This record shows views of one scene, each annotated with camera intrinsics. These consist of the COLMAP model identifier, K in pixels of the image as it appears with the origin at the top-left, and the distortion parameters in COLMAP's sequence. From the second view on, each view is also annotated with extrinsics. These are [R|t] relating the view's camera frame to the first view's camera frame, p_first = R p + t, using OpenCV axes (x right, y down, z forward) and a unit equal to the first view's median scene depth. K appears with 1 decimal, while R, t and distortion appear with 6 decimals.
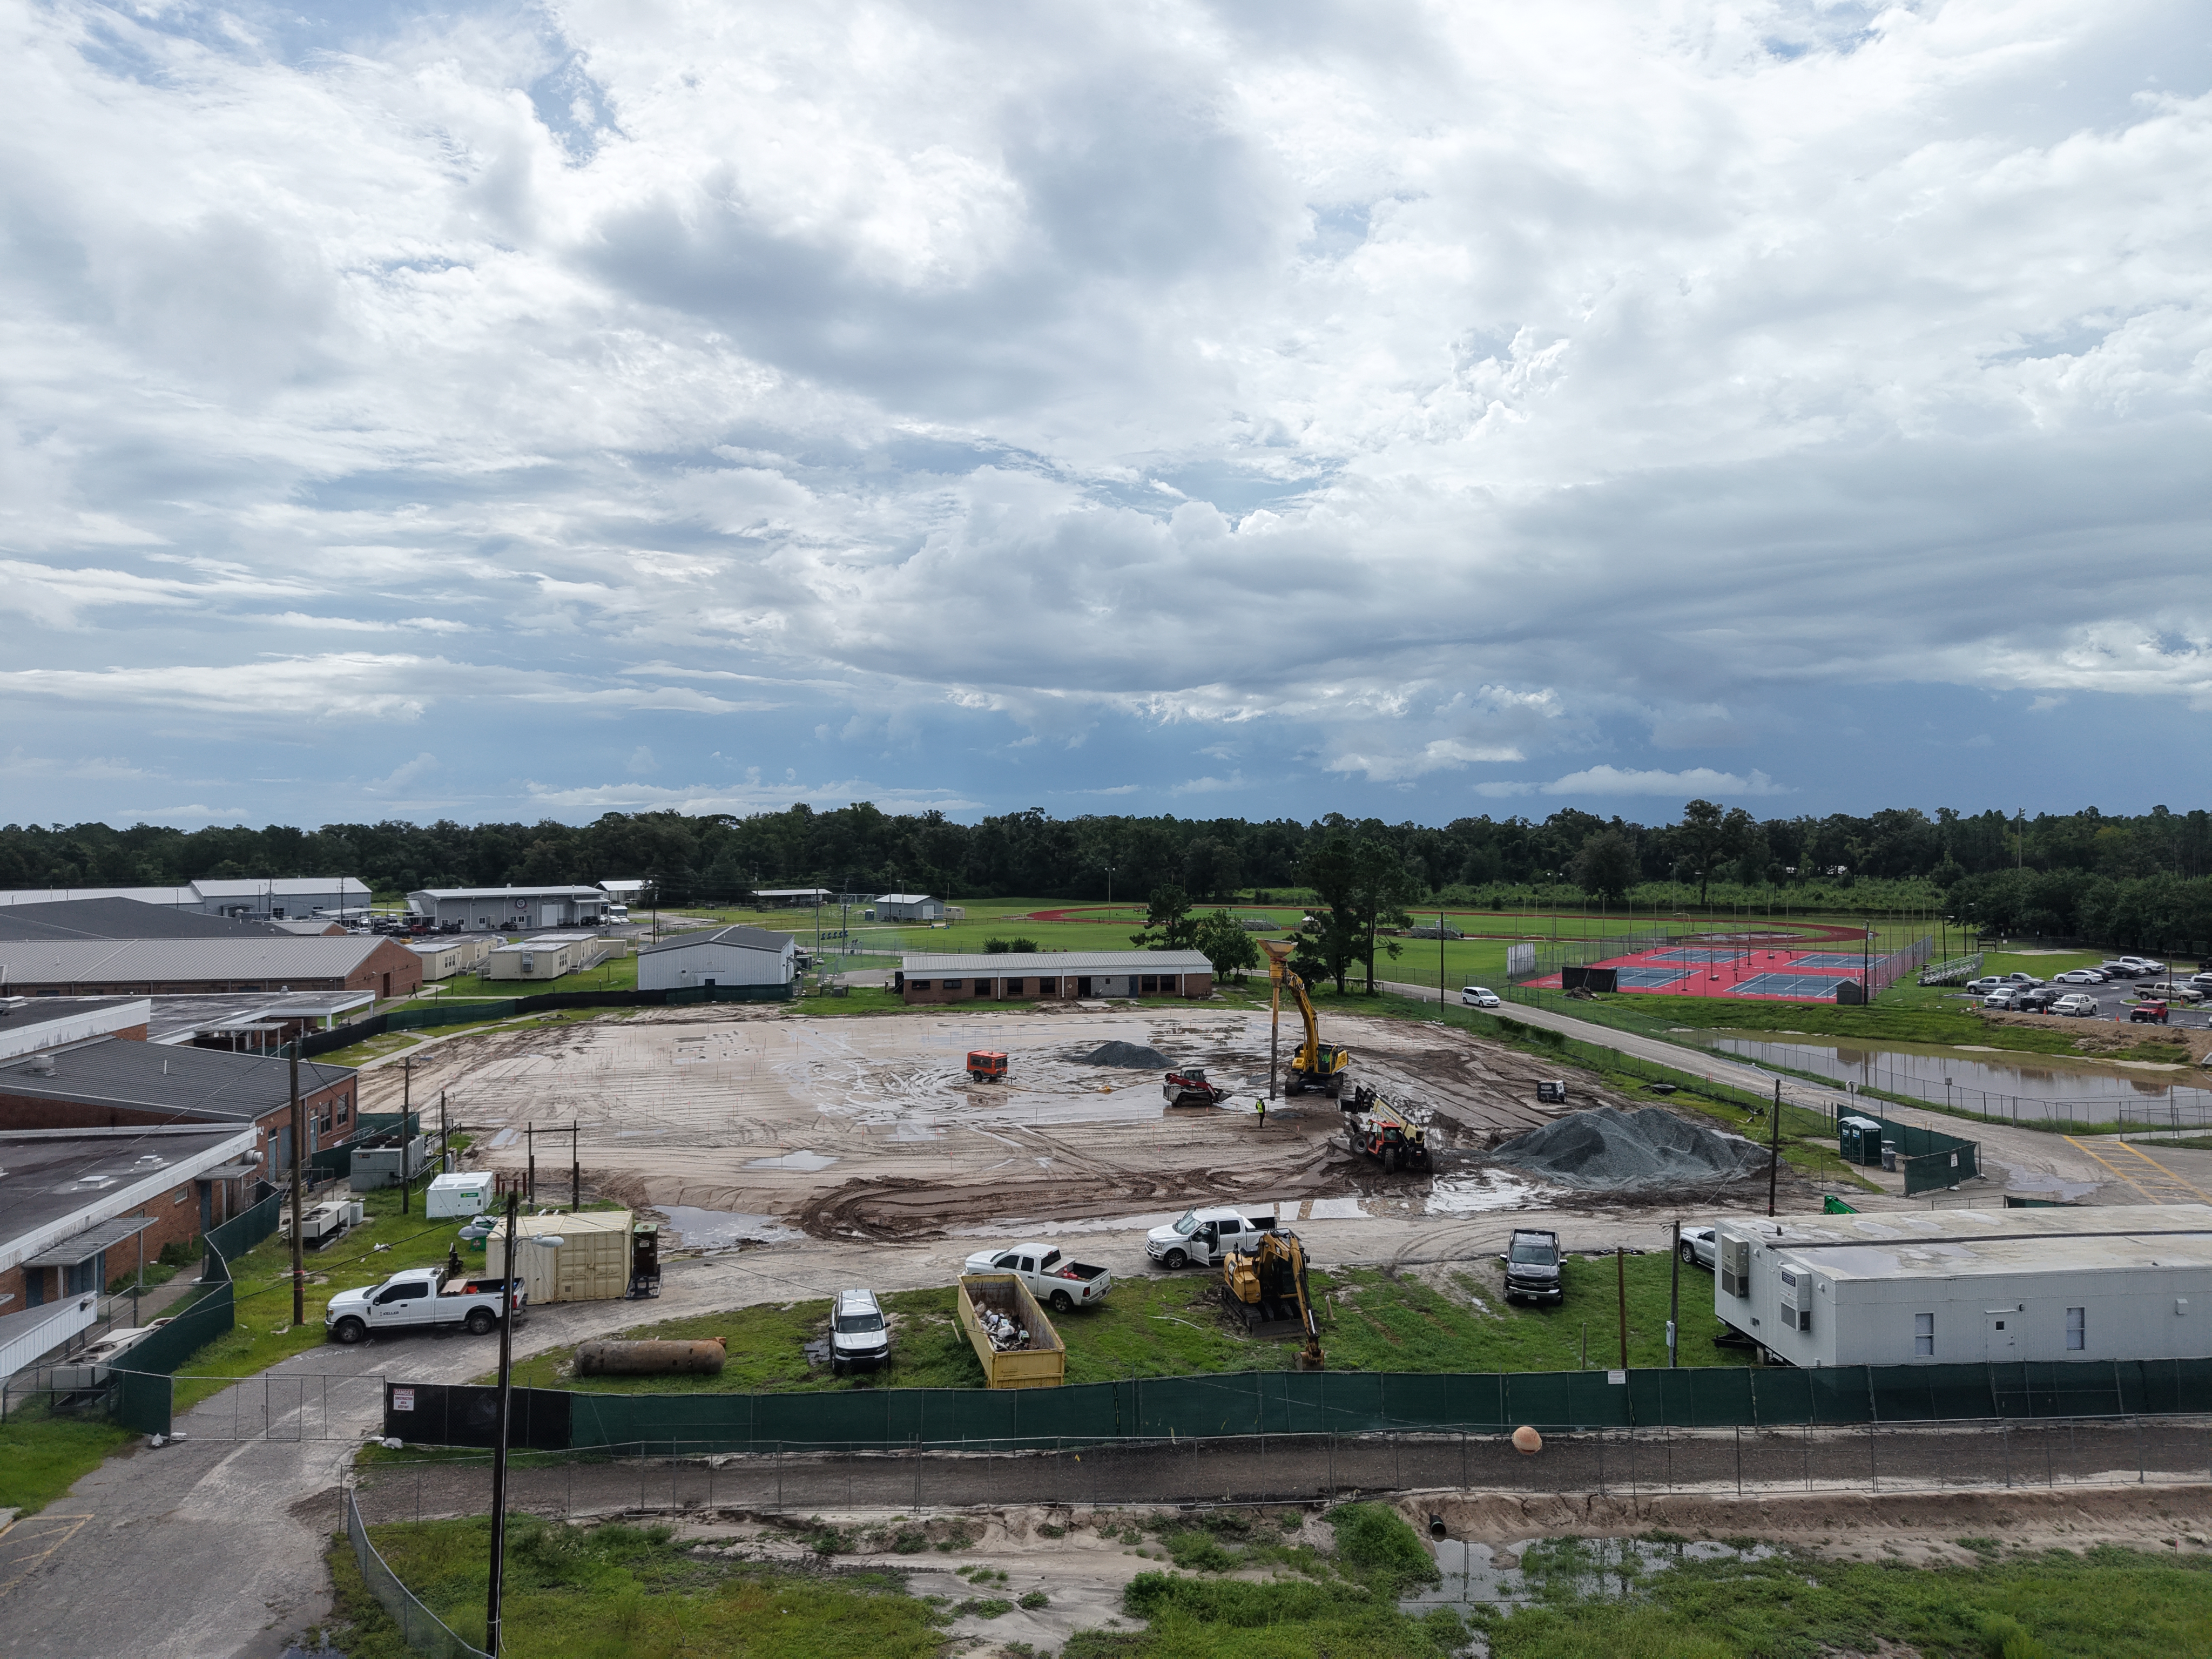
lens RADIAL K [[1450.6, 0, 1106.0], [0, 1450.6, 829.5], [0, 0, 1]] dist [0.027627, -0.015546]
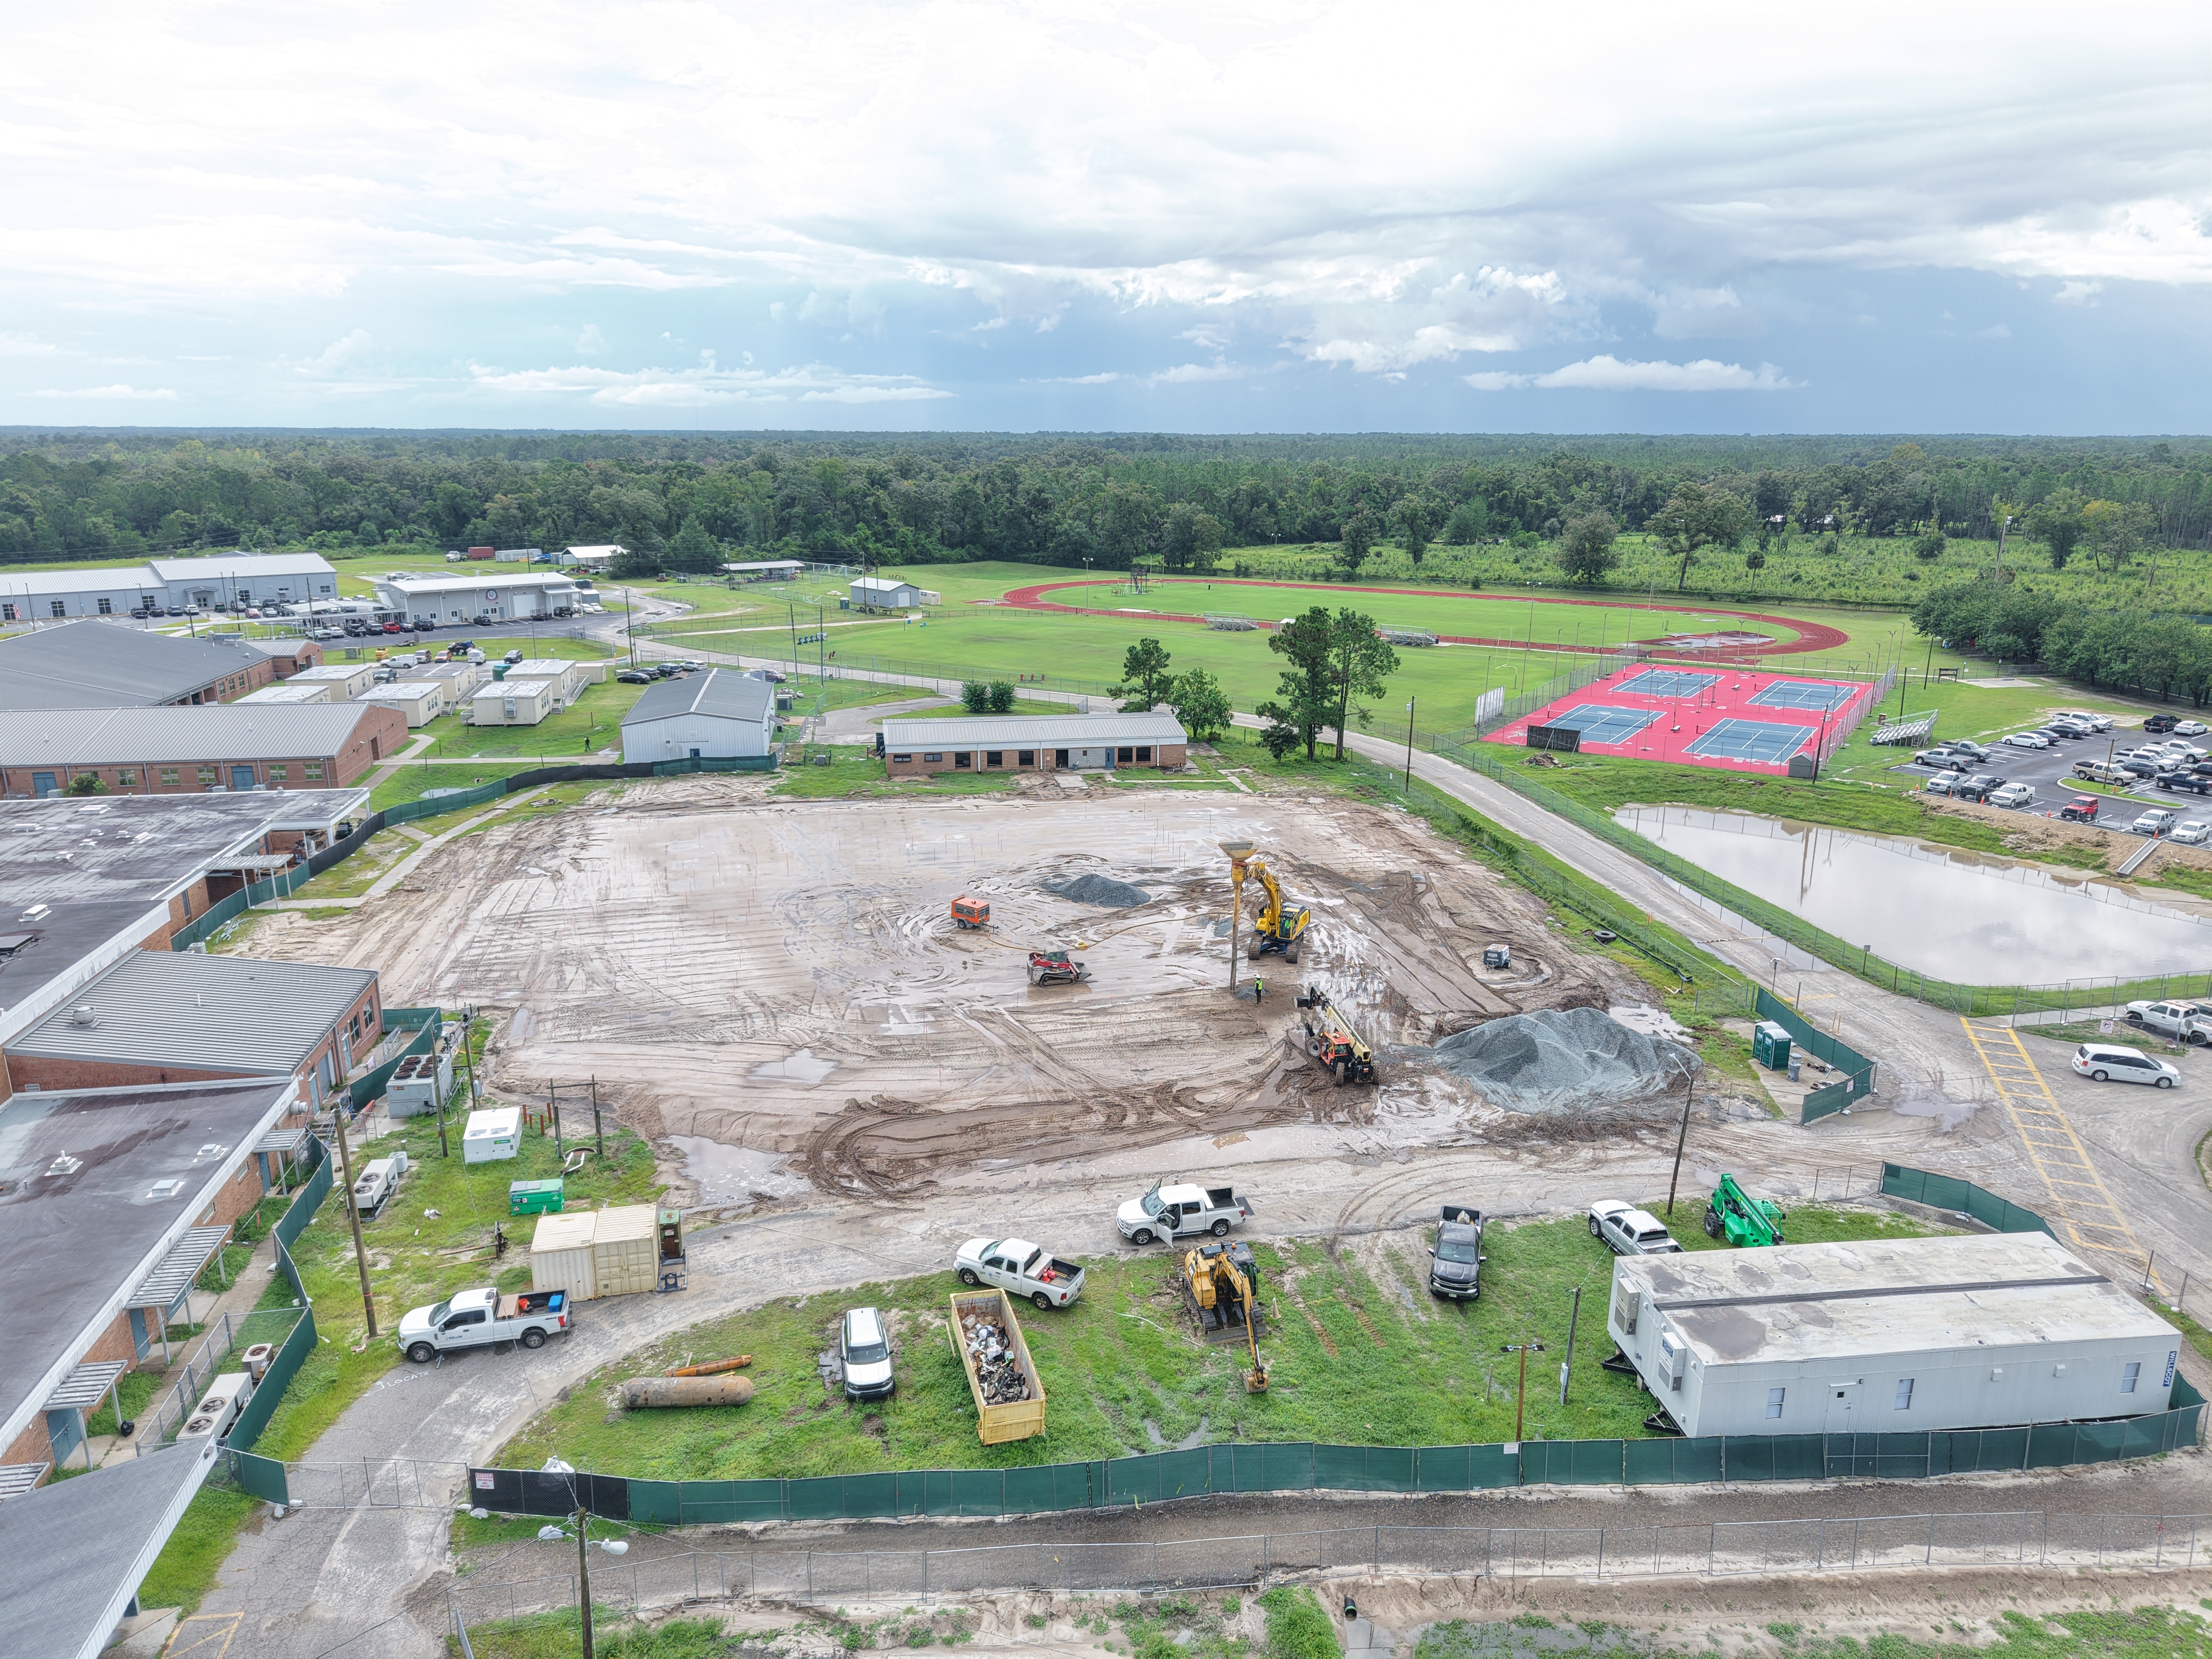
lens RADIAL K [[1450.6, 0, 1106.0], [0, 1450.6, 829.5], [0, 0, 1]] dist [0.027627, -0.015546]
pose [[0.999727, -0.021934, 0.008057, 0.015681], [0.018783, 0.959428, 0.281329, -0.293148], [-0.013901, -0.281101, 0.959578, 0.006651]]
